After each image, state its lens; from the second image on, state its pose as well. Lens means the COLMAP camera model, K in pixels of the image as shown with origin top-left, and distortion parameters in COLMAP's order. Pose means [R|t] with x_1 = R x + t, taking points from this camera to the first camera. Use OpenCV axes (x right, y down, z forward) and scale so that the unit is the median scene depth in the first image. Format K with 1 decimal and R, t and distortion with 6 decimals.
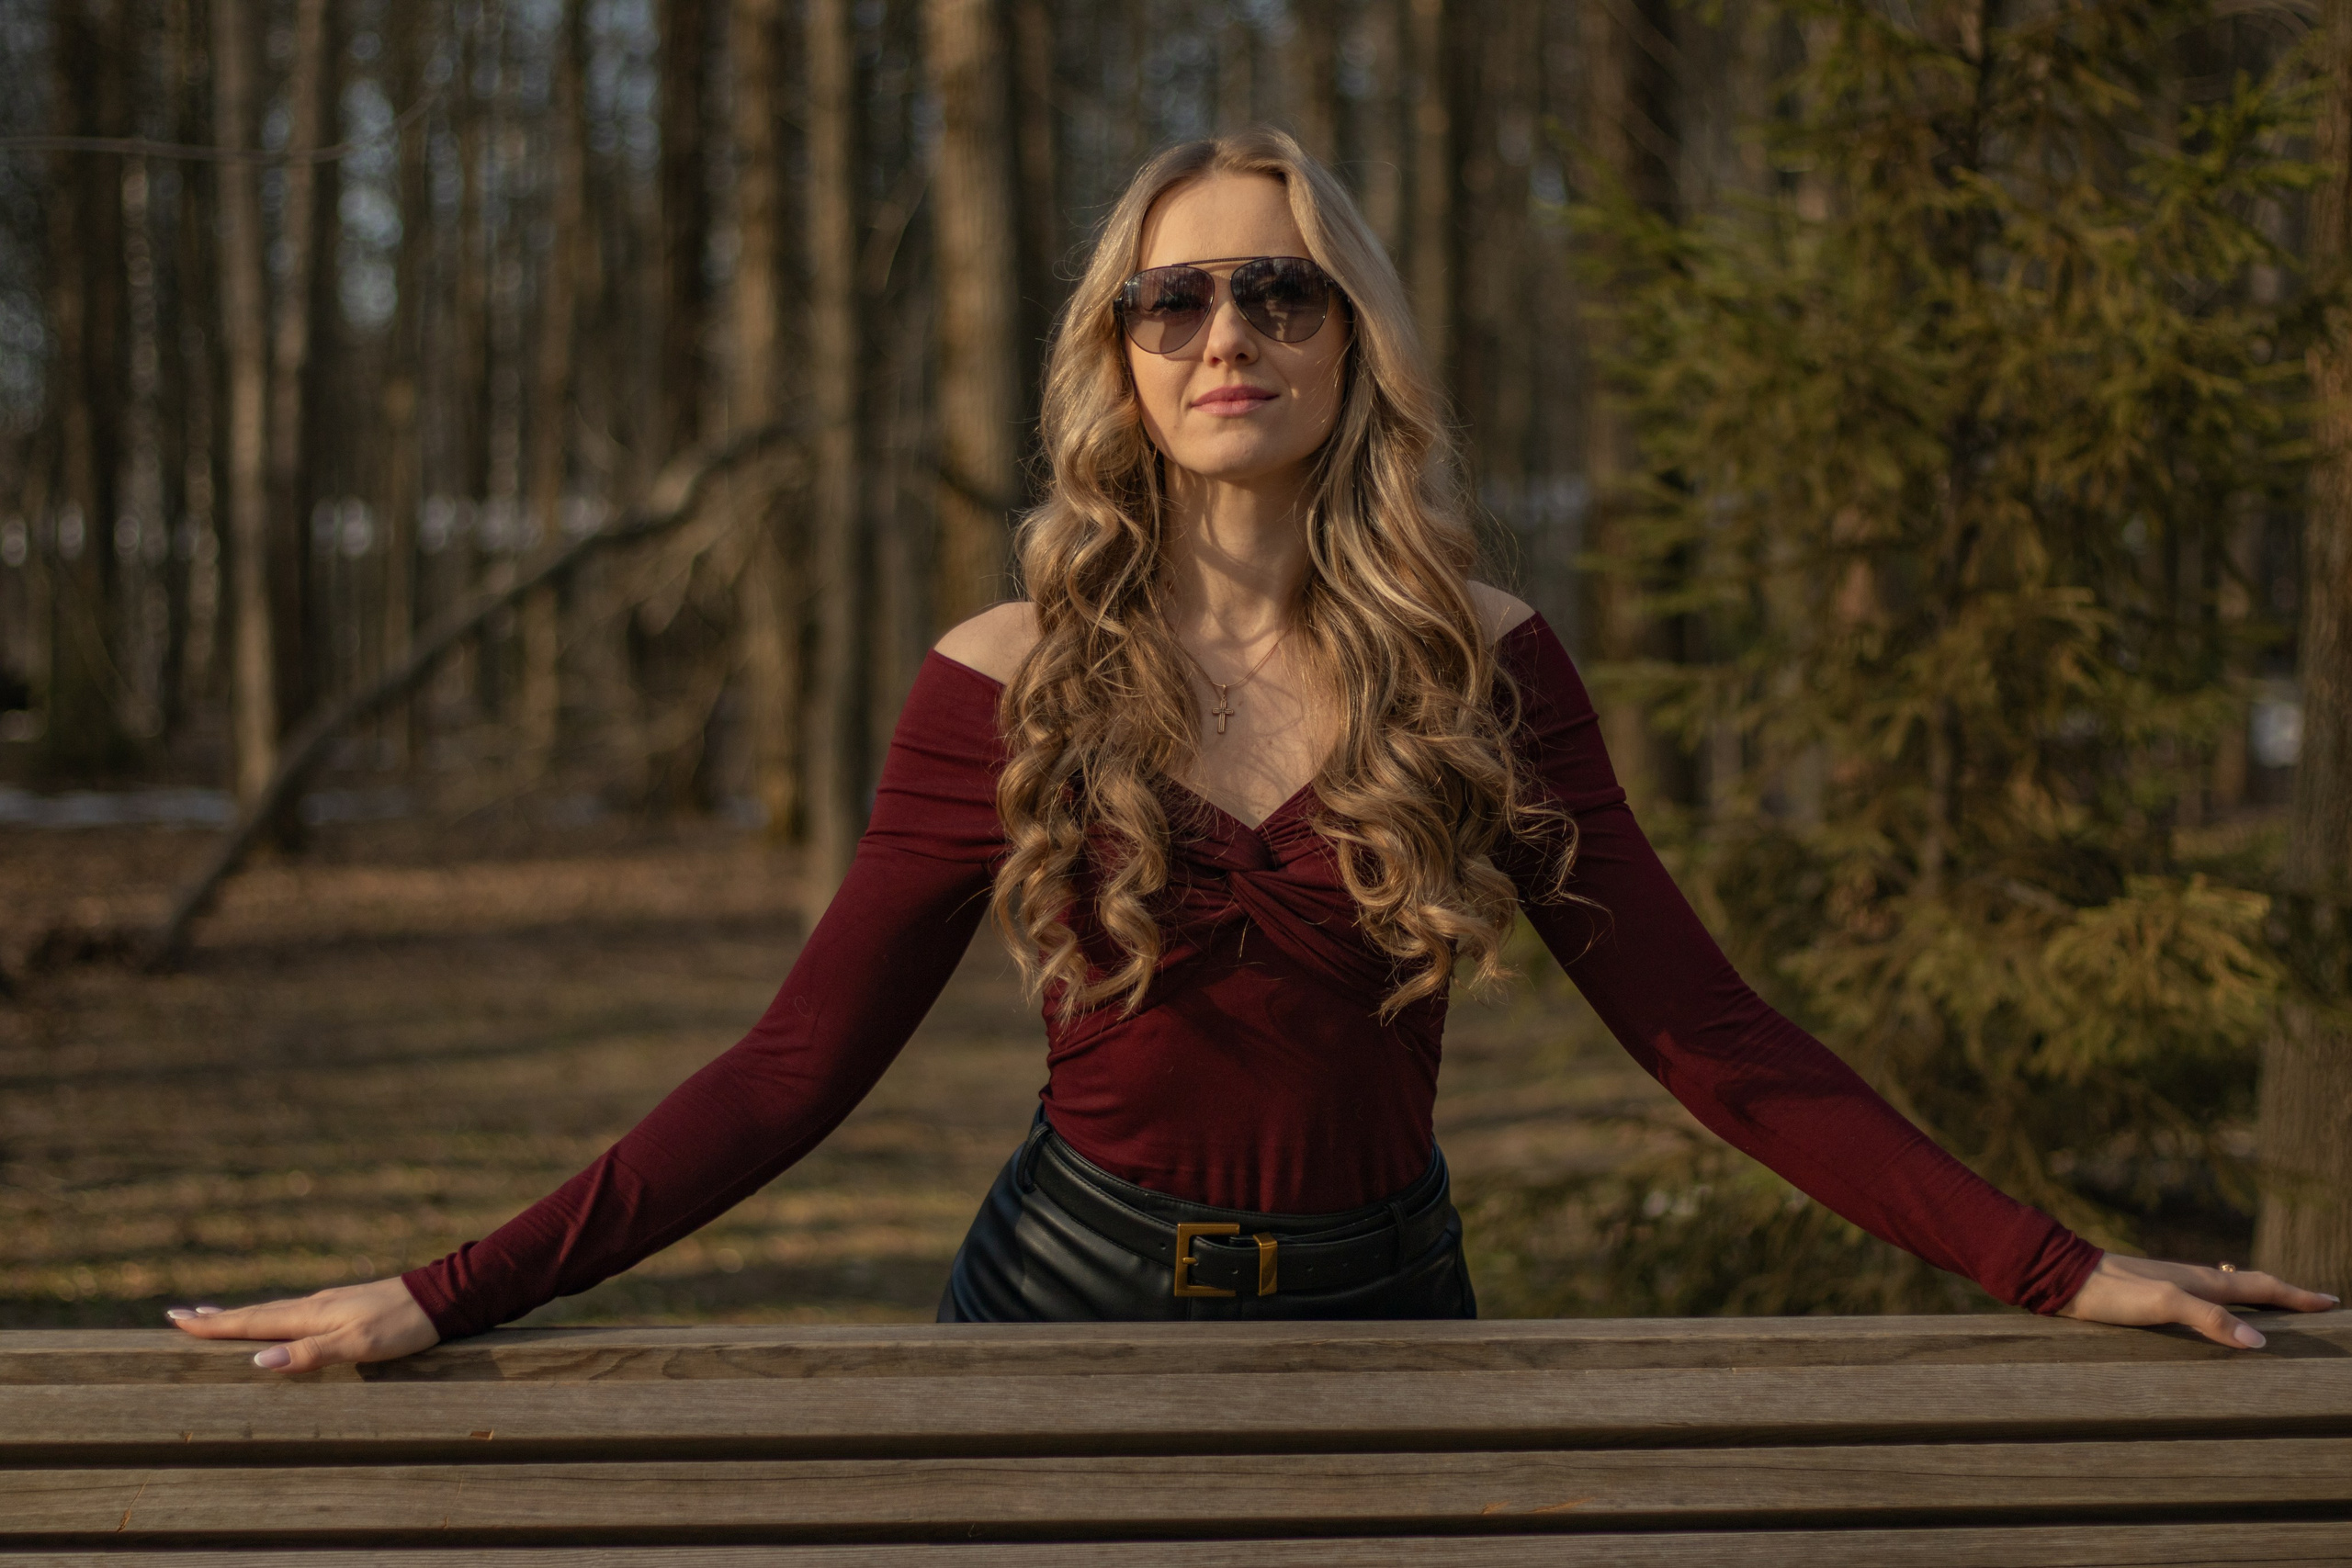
lens RADIAL K [[5511.9, 0, 1176.0], [0, 5511.9, 784.0], [0, 0, 1]] dist [-0.122756, 0.051955]
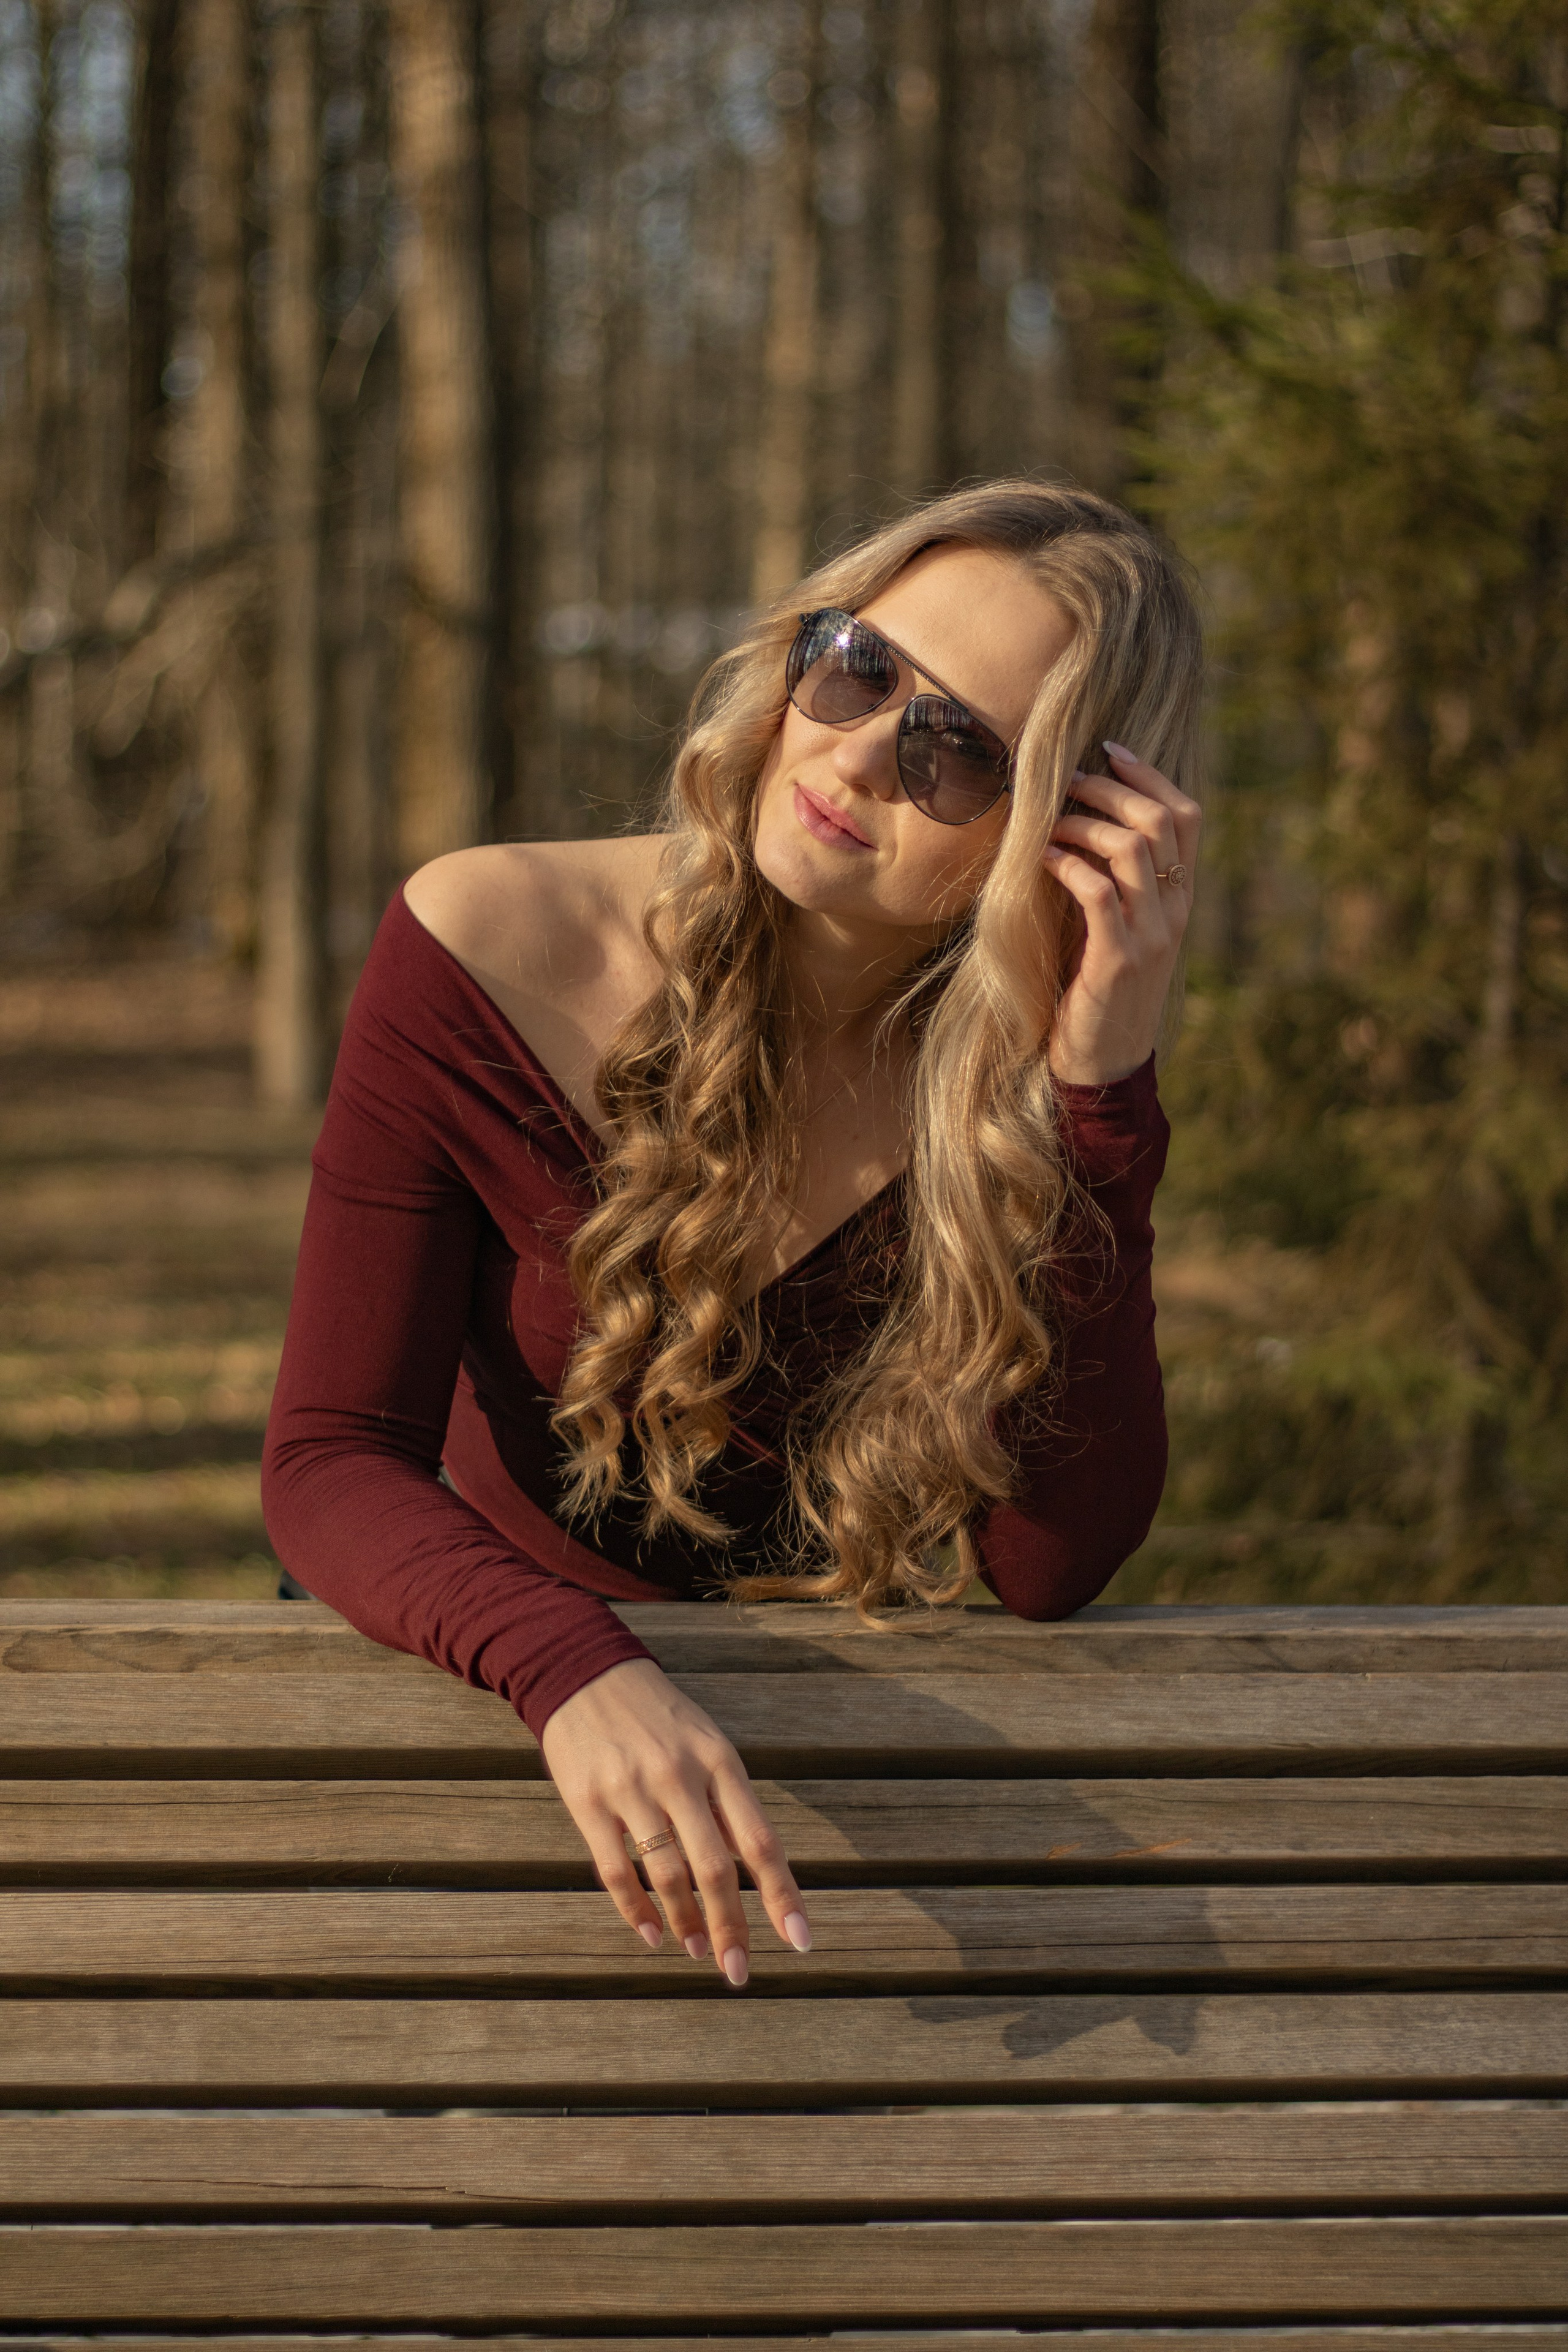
lens RADIAL K [[5512.4, 0, 784.0], [0, 5512.4, 1176.0], [0, 0, 1]] dist [-0.122756, 0.051955]
pose [[0.999540, 0.014500, 0.026649, -0.004072], [-0.015747, 0.998761, 0.047216, -0.000723], [-0.025931, -0.047614, 0.998529, 0.221369]]
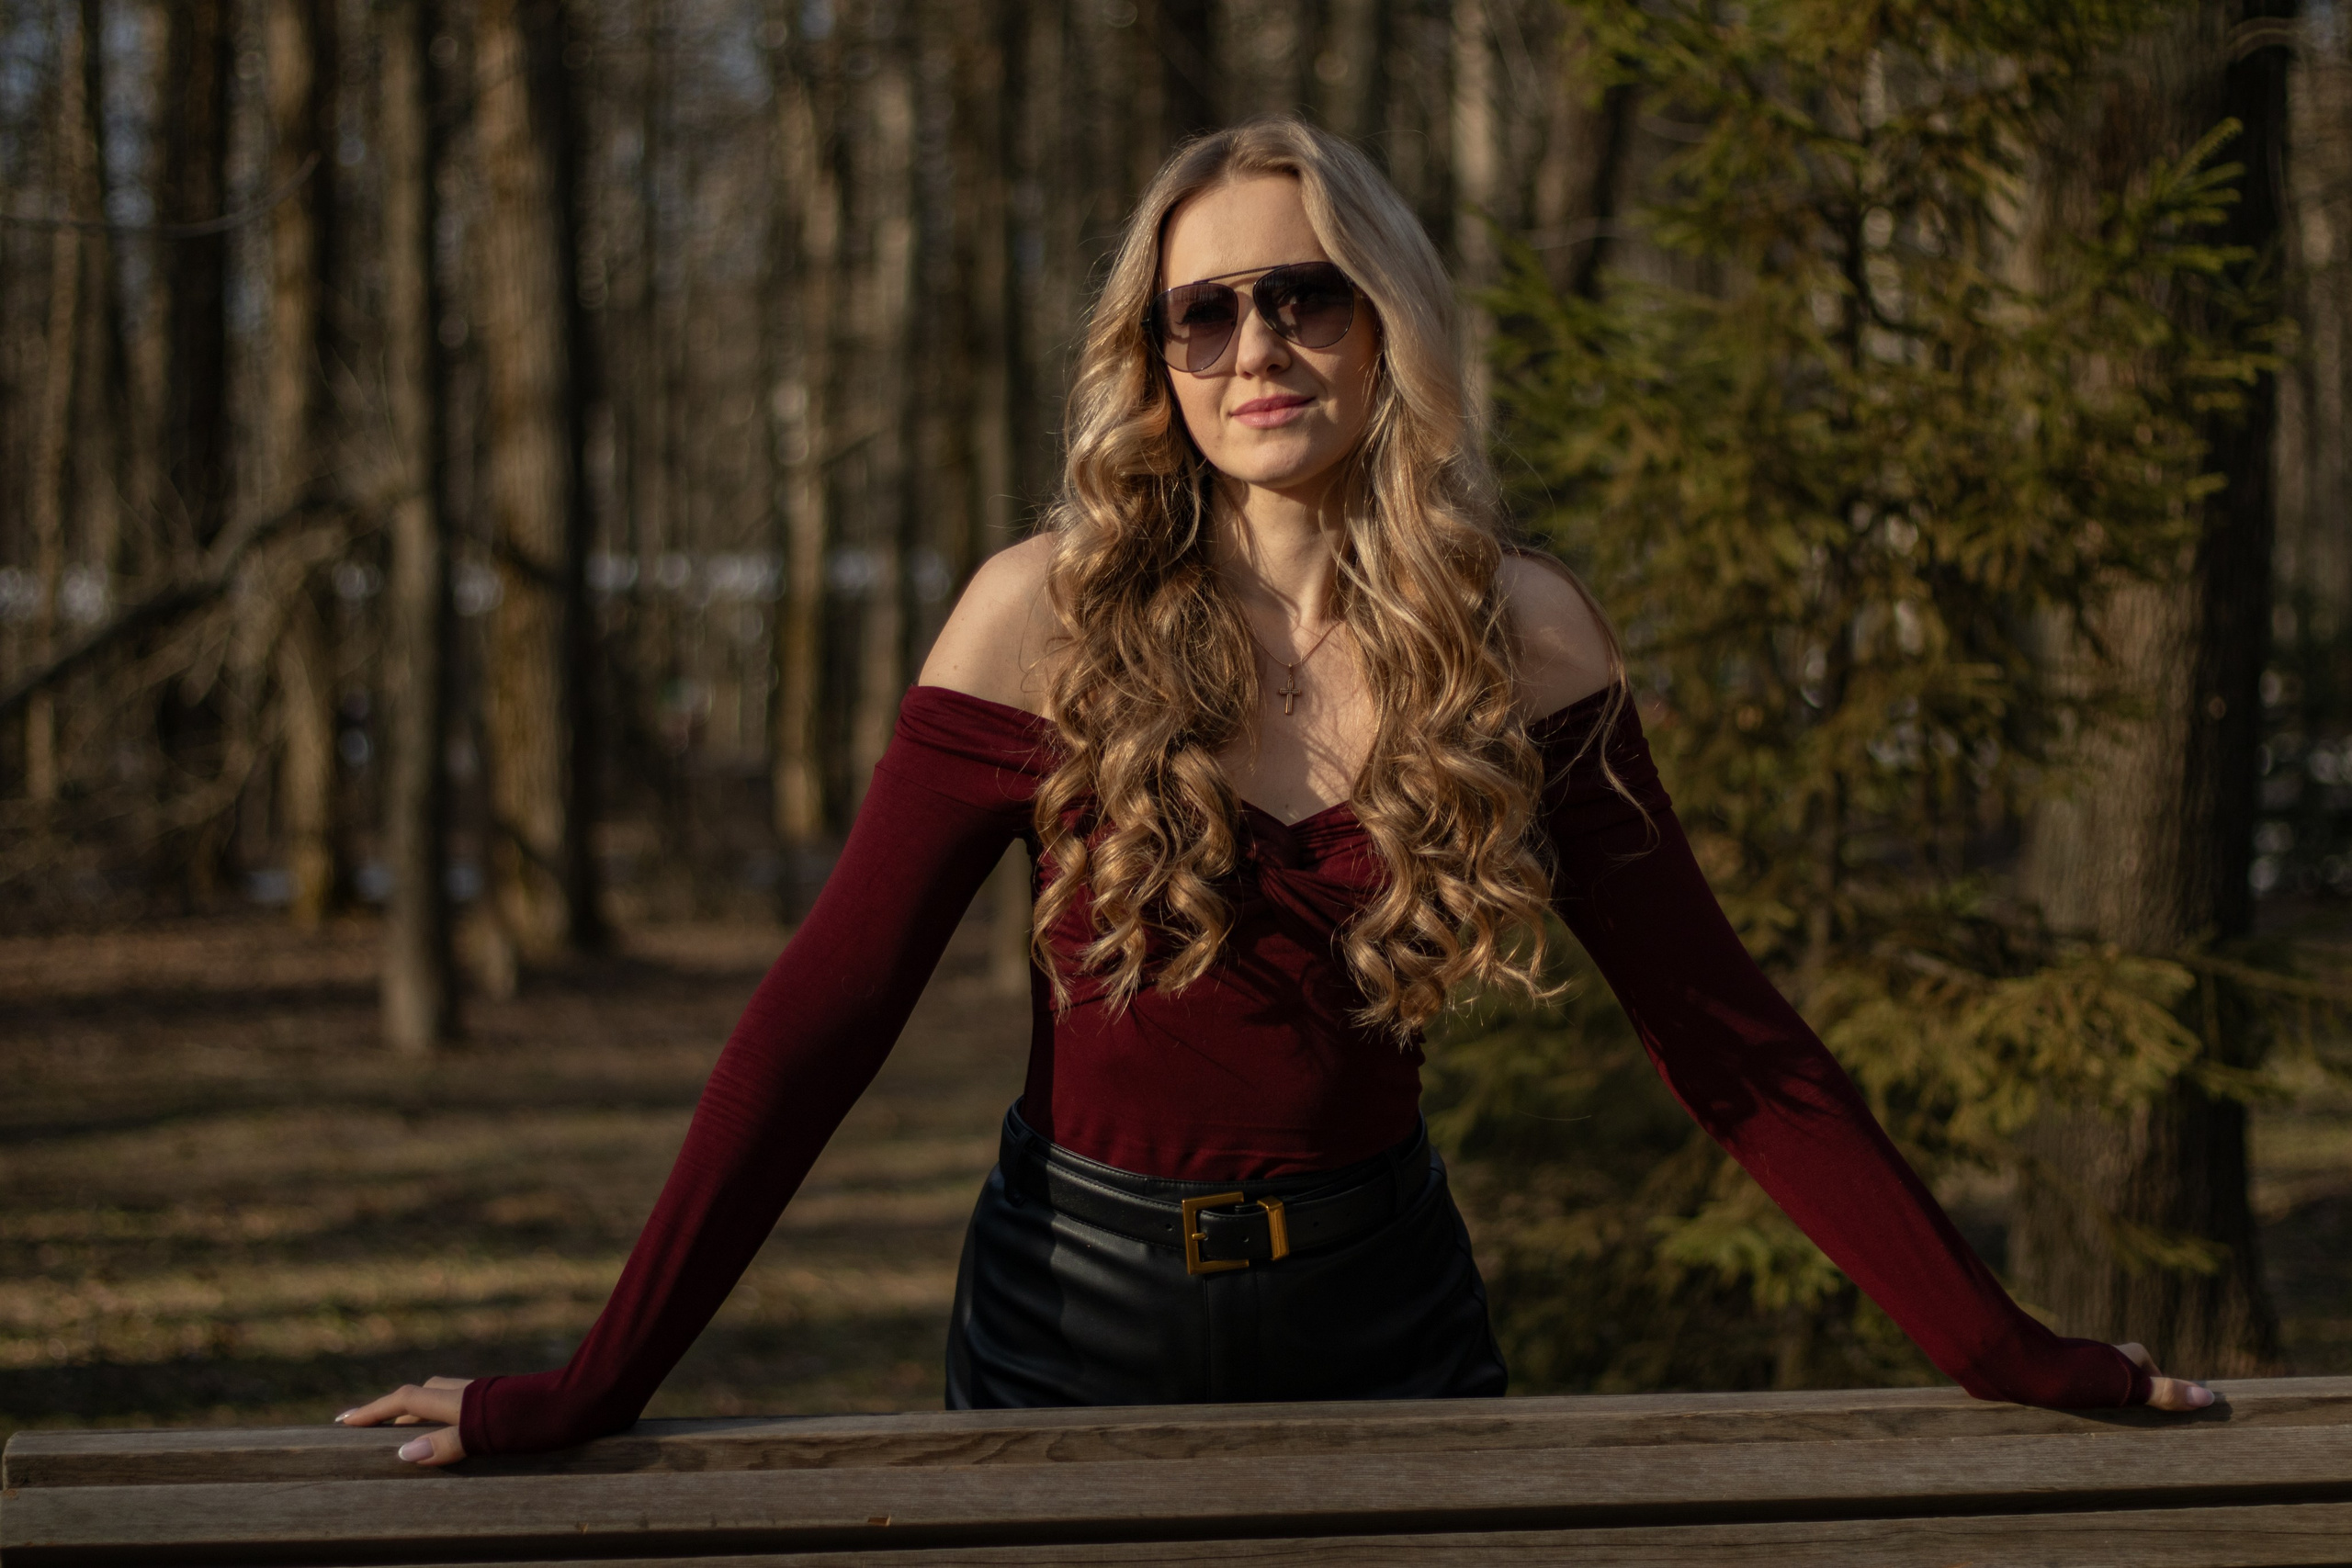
lens RADIAL K [[5511.9, 0, 1176.0], [0, 5511.9, 784.0], [0, 0, 1]] dist [-0.122756, 0.051955]
pose [[0.995441, -0.003536, 0.095315, -0.166447], [0.004788, 0.999905, -0.012909, -0.002368], [-0.095260, 0.013306, 0.995363, -0.002722]]
